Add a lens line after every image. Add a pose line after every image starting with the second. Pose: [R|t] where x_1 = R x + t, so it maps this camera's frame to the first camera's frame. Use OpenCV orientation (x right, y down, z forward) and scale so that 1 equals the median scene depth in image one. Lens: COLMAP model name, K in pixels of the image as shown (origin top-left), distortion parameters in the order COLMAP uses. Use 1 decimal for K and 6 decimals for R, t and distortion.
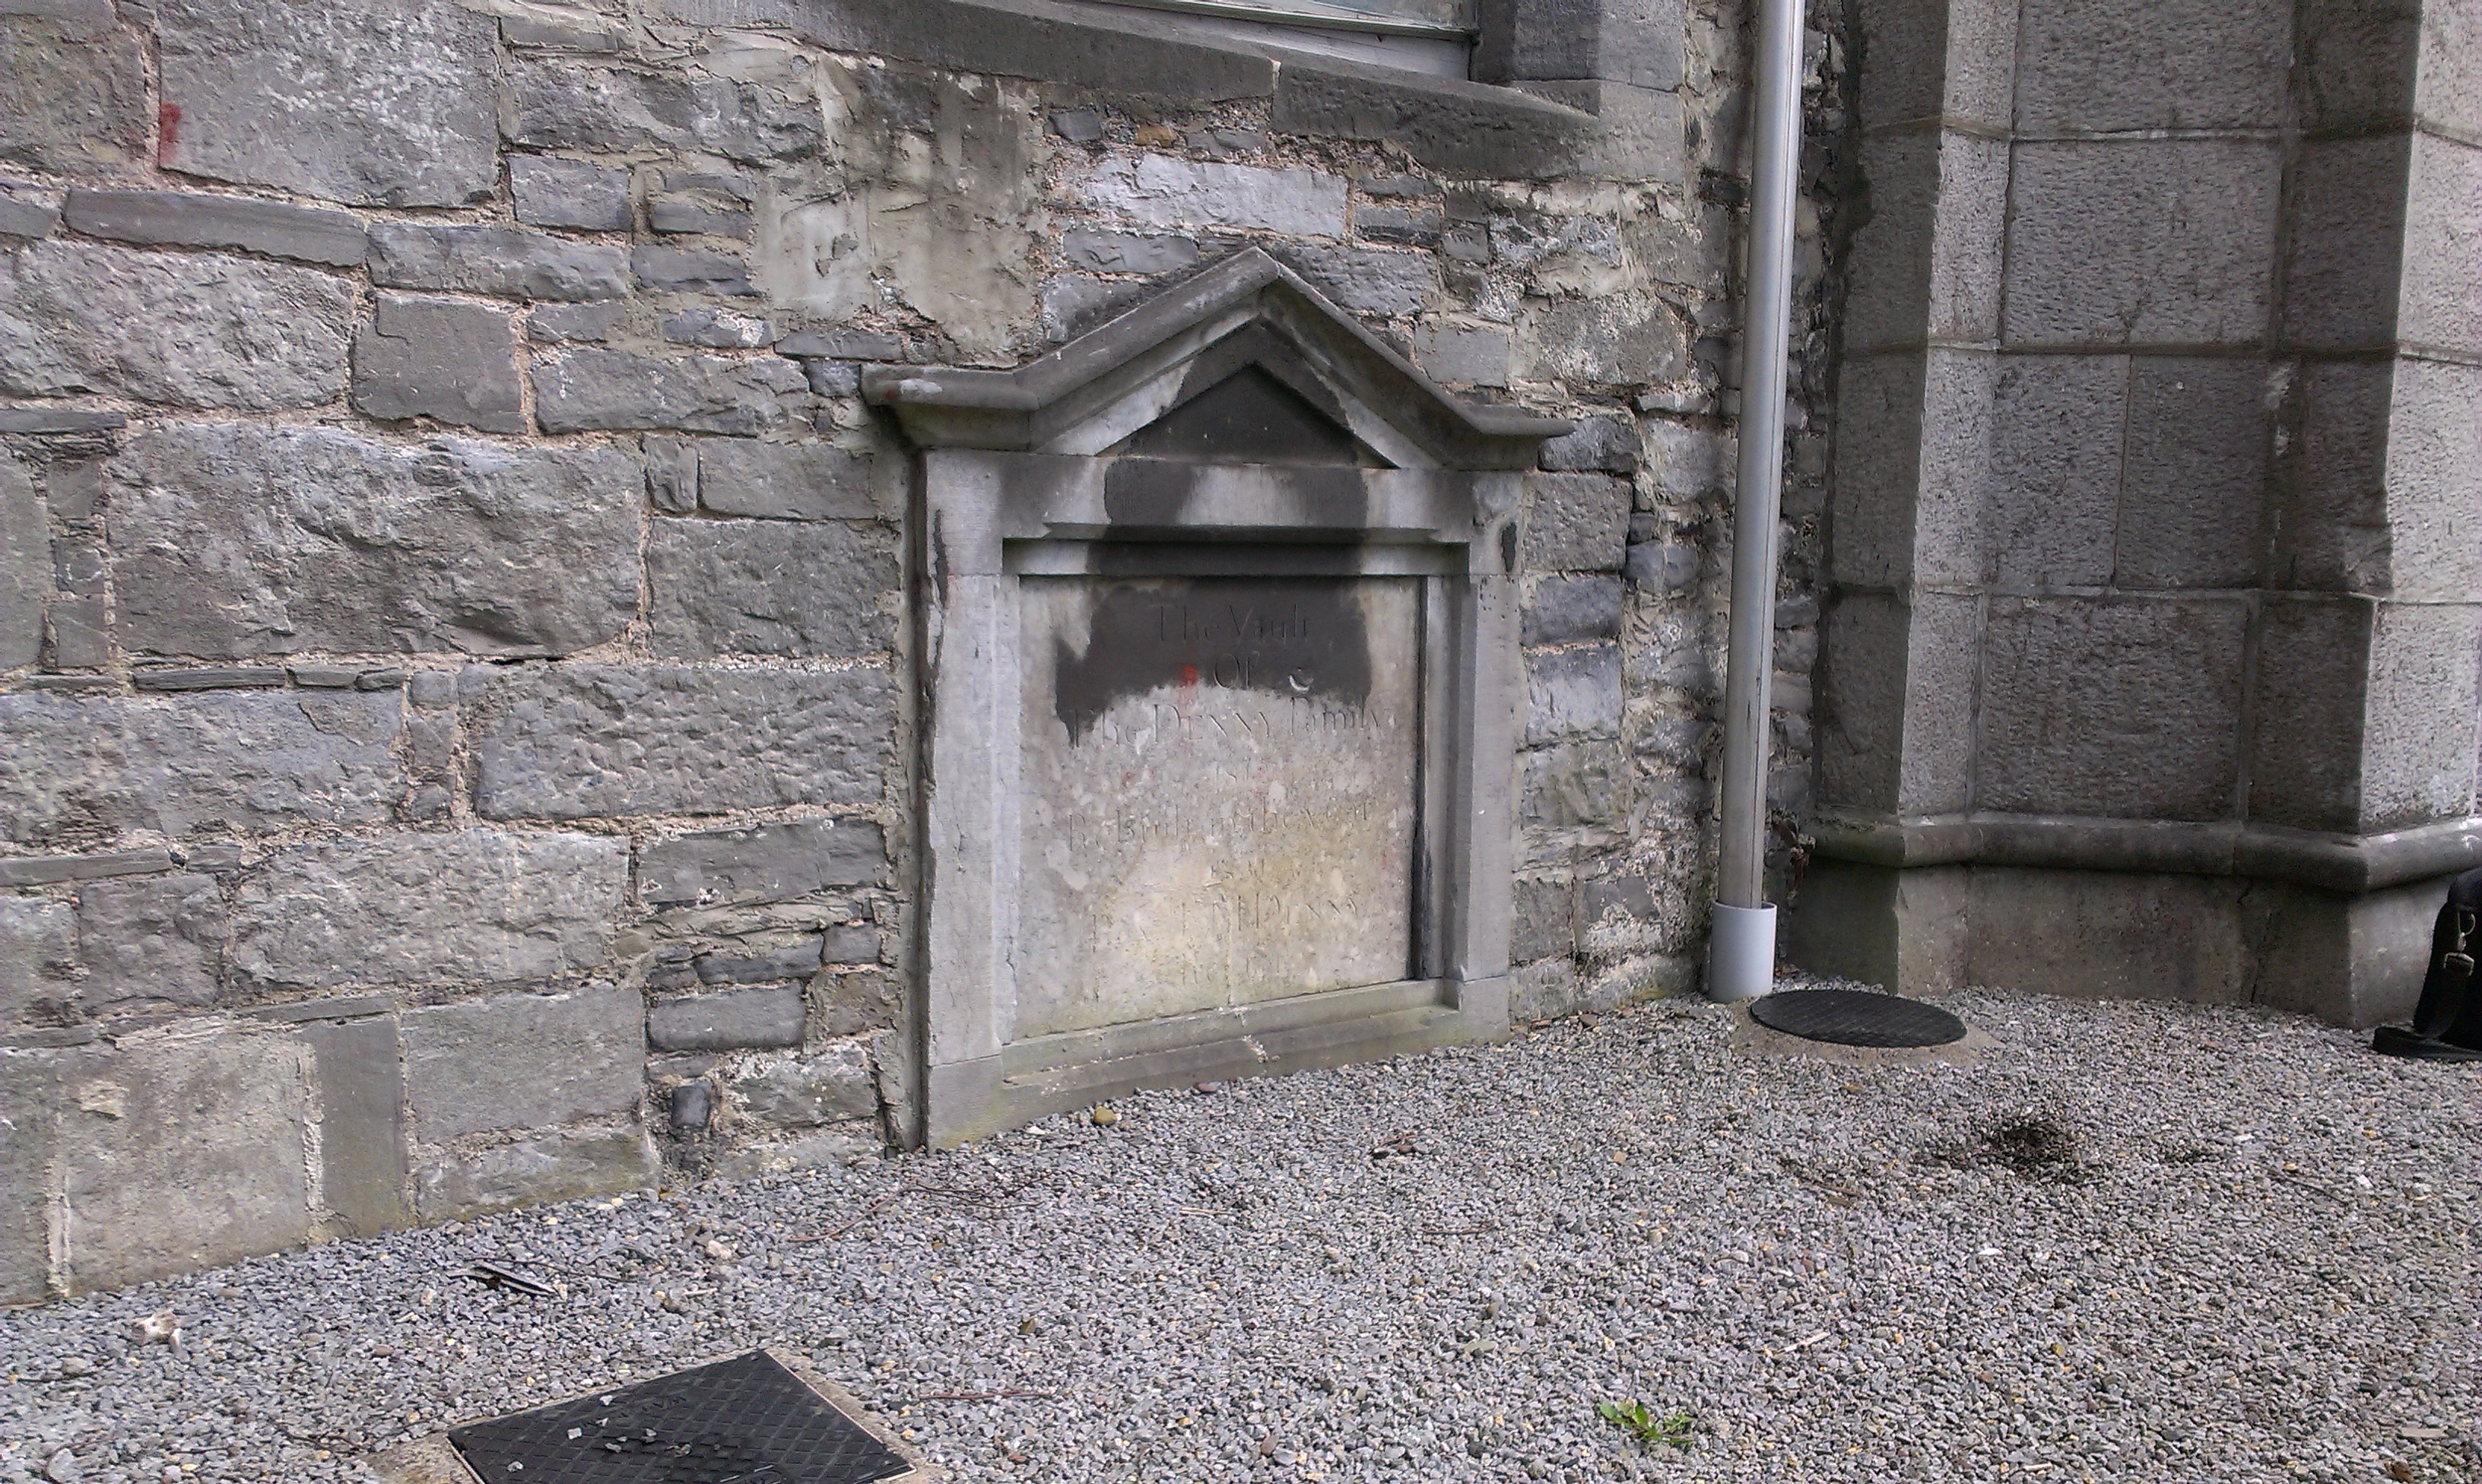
lens RADIAL K [[1965.9, 0, 1243.2], [0, 1965.9, 723.8], [0, 0, 1]] dist [0.117621, -0.207918]
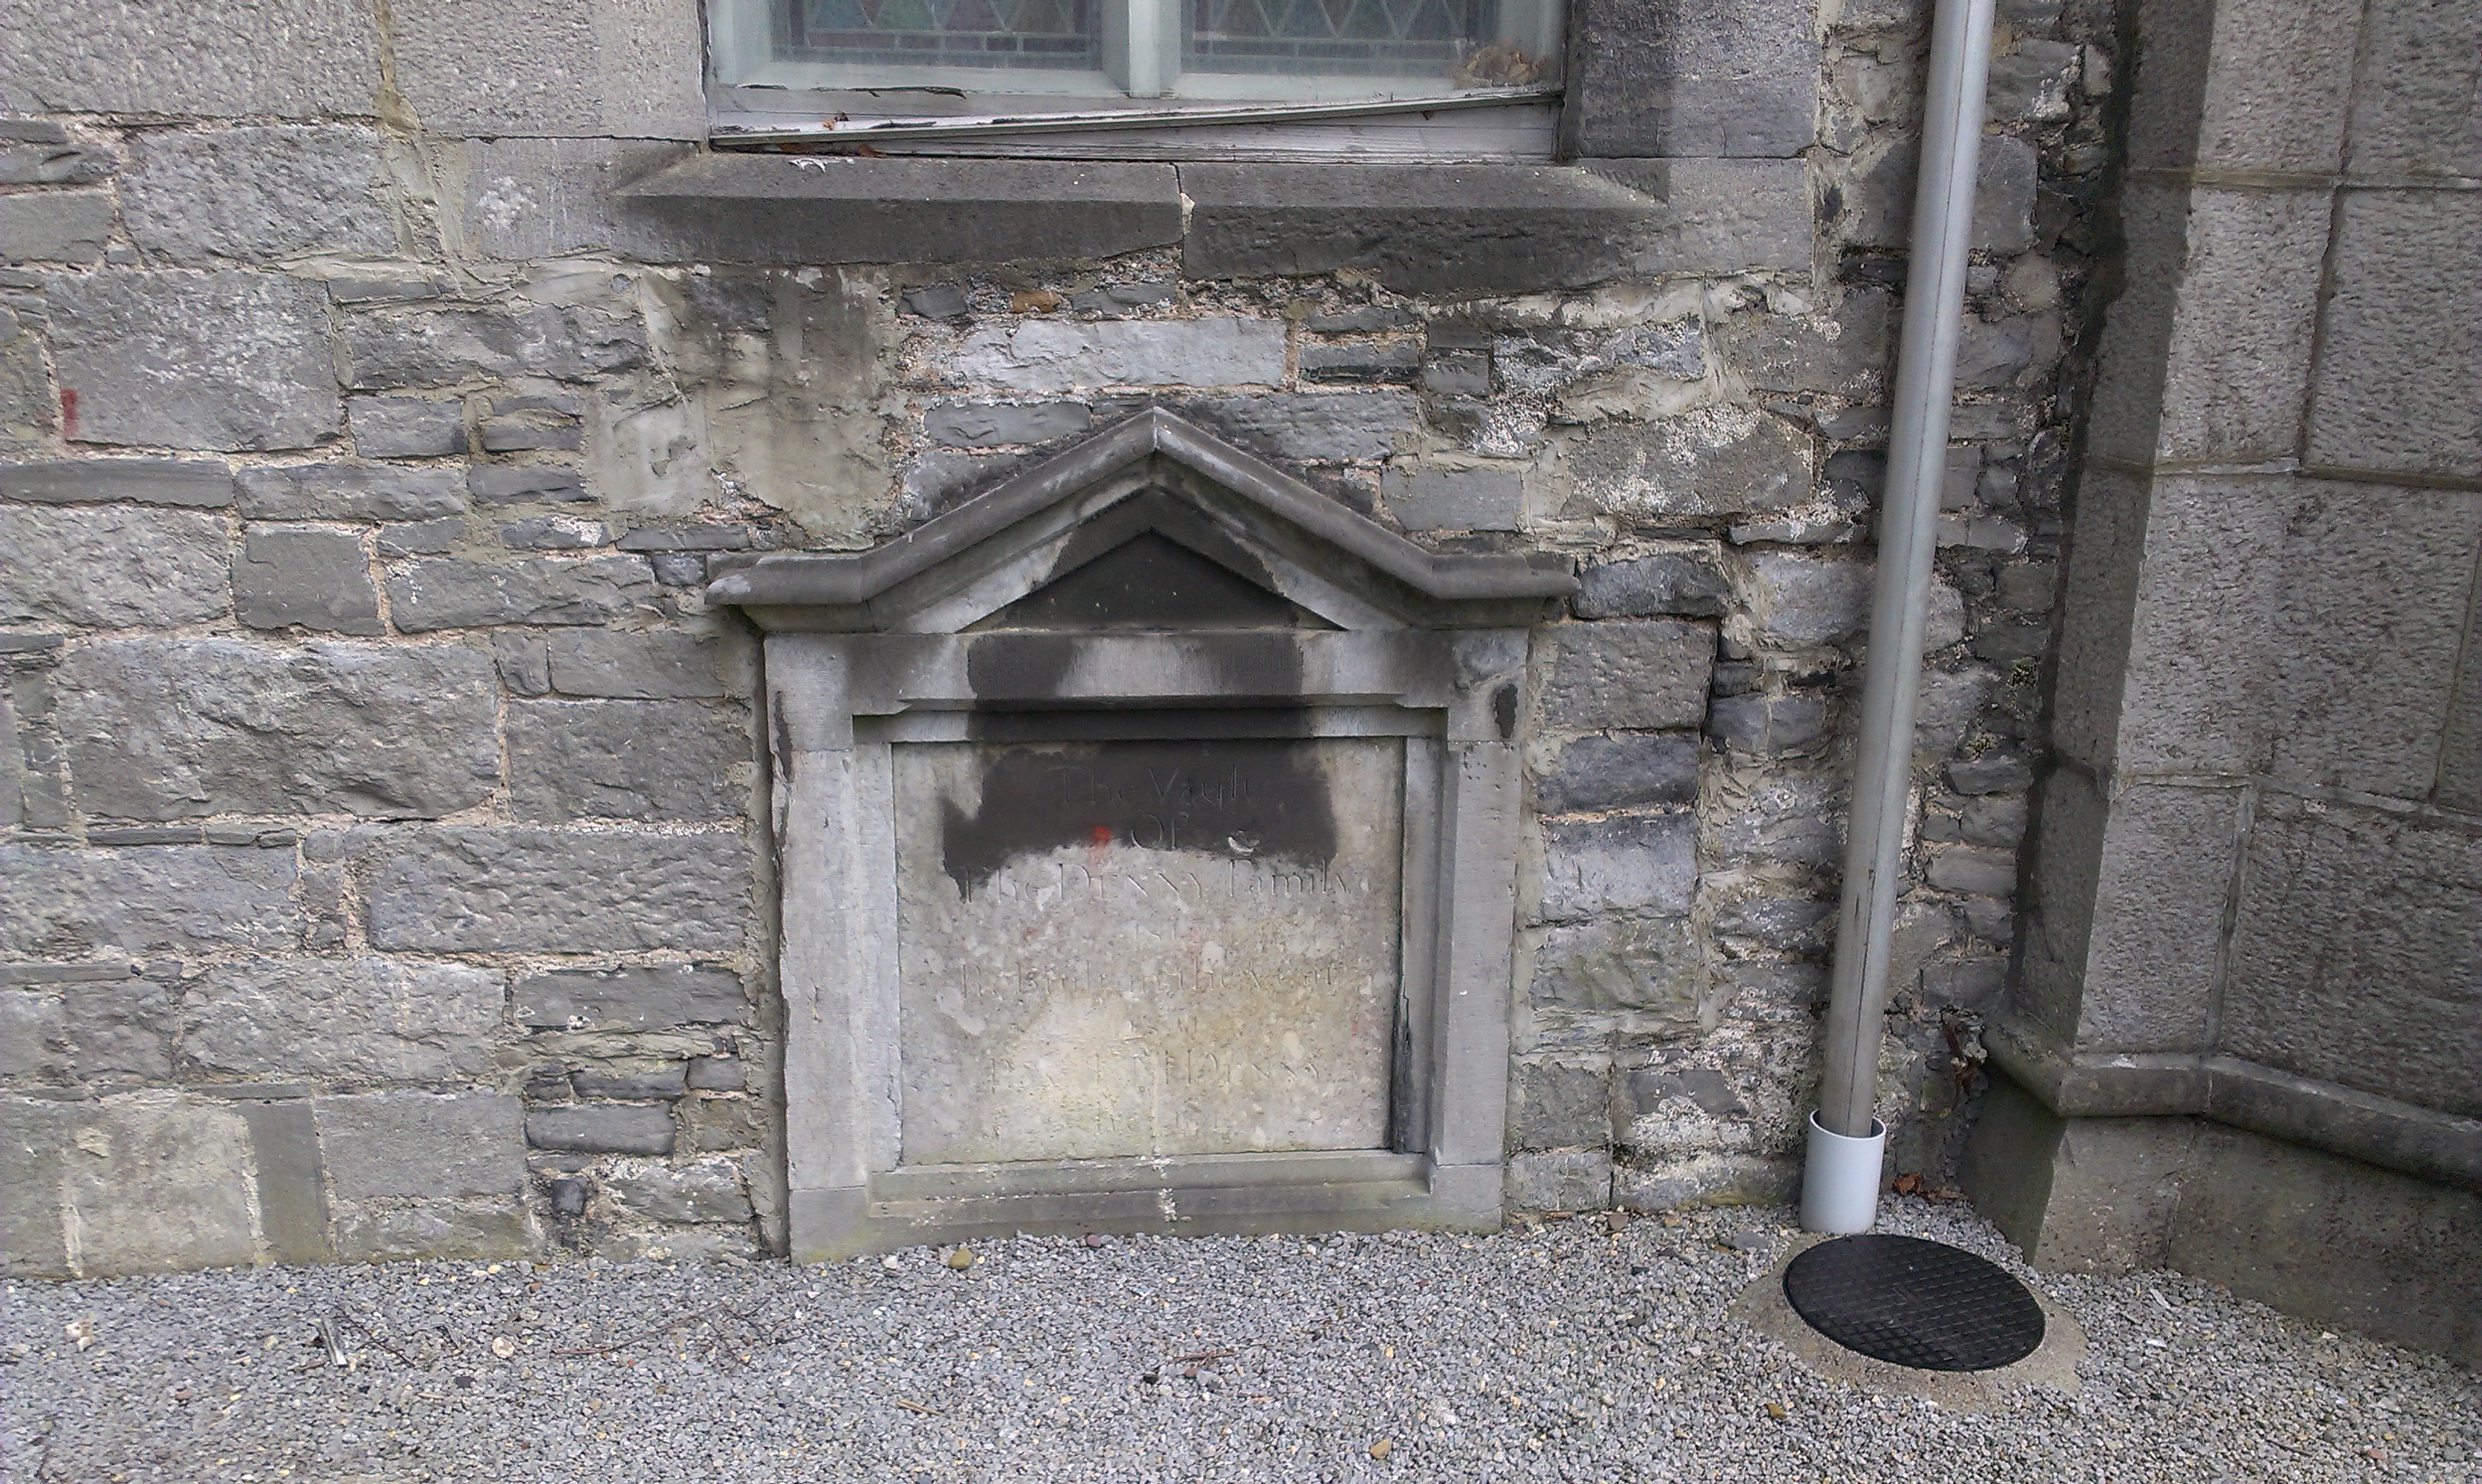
lens RADIAL K [[1965.9, 0, 1243.2], [0, 1965.9, 723.8], [0, 0, 1]] dist [0.117621, -0.207918]
pose [[0.870179, 0.117577, -0.478503, 0.534871], [-0.047856, 0.986689, 0.155419, -0.253166], [0.490407, -0.112343, 0.864222, 0.205346]]
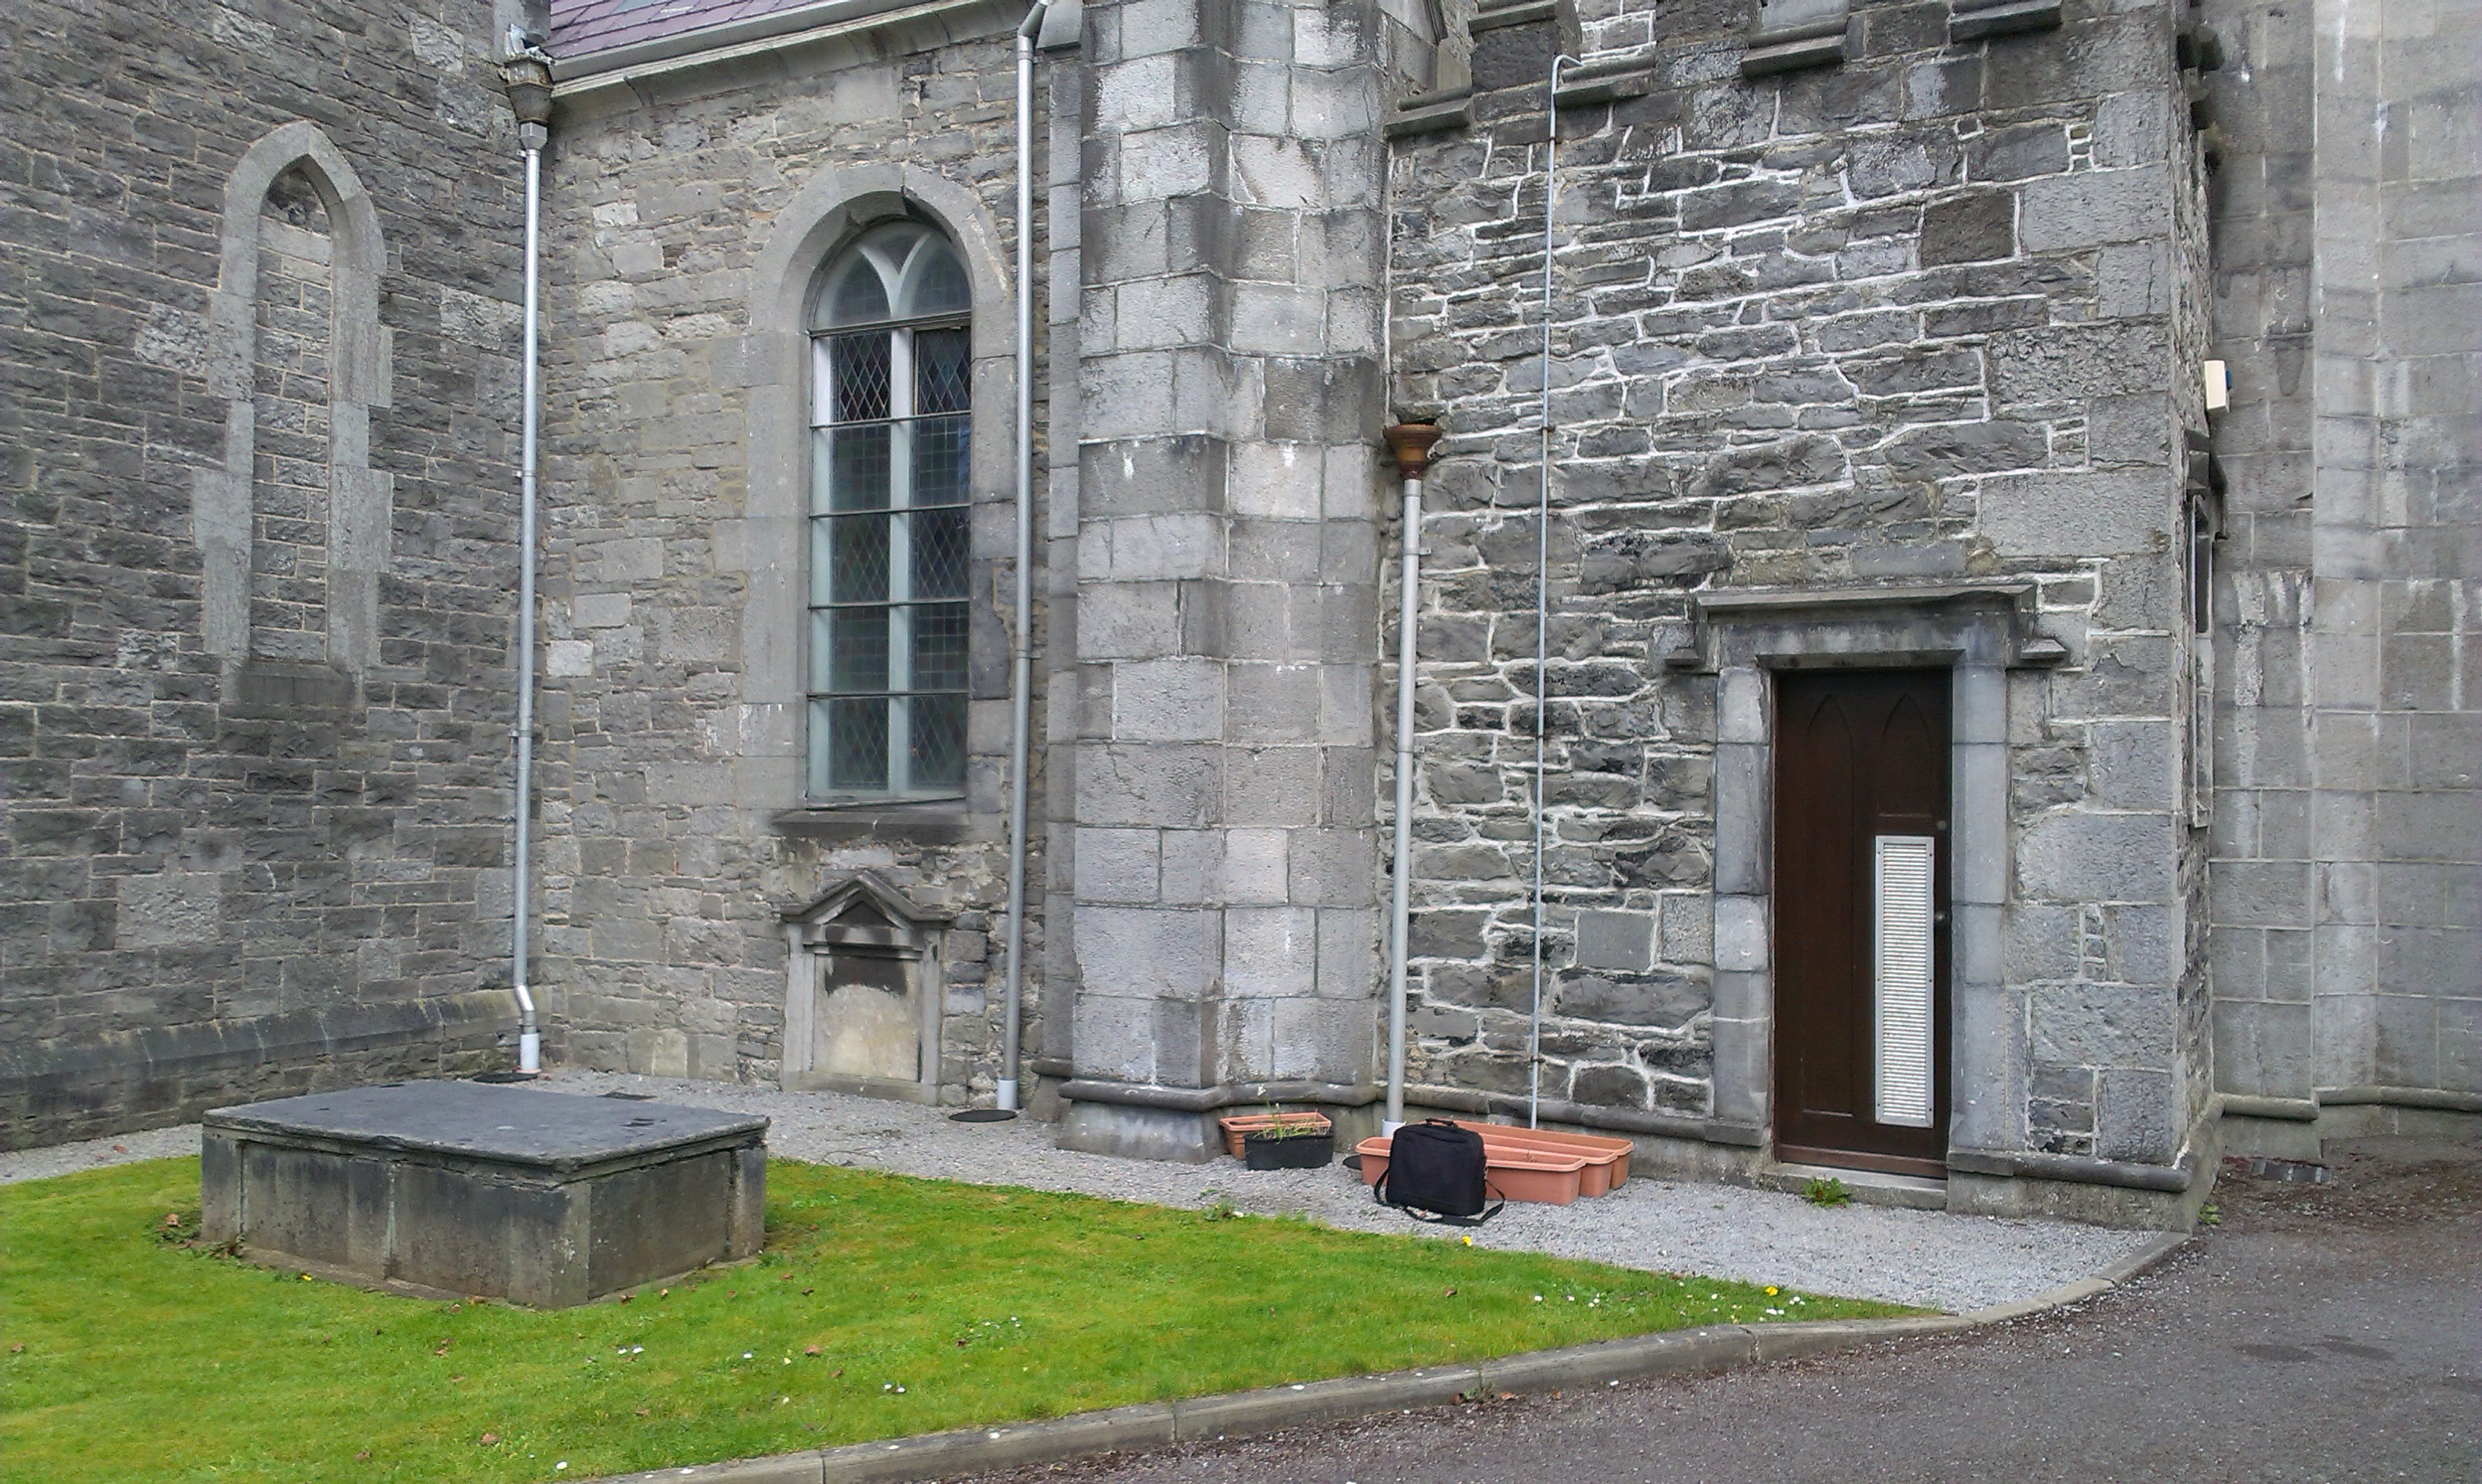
lens RADIAL K [[1965.9, 0, 1243.2], [0, 1965.9, 723.8], [0, 0, 1]] dist [0.117621, -0.207918]
pose [[0.442357, -0.041321, -0.895887, 3.964104], [-0.093451, 0.991376, -0.091868, -0.253078], [0.891957, 0.124360, 0.434681, -0.045154]]
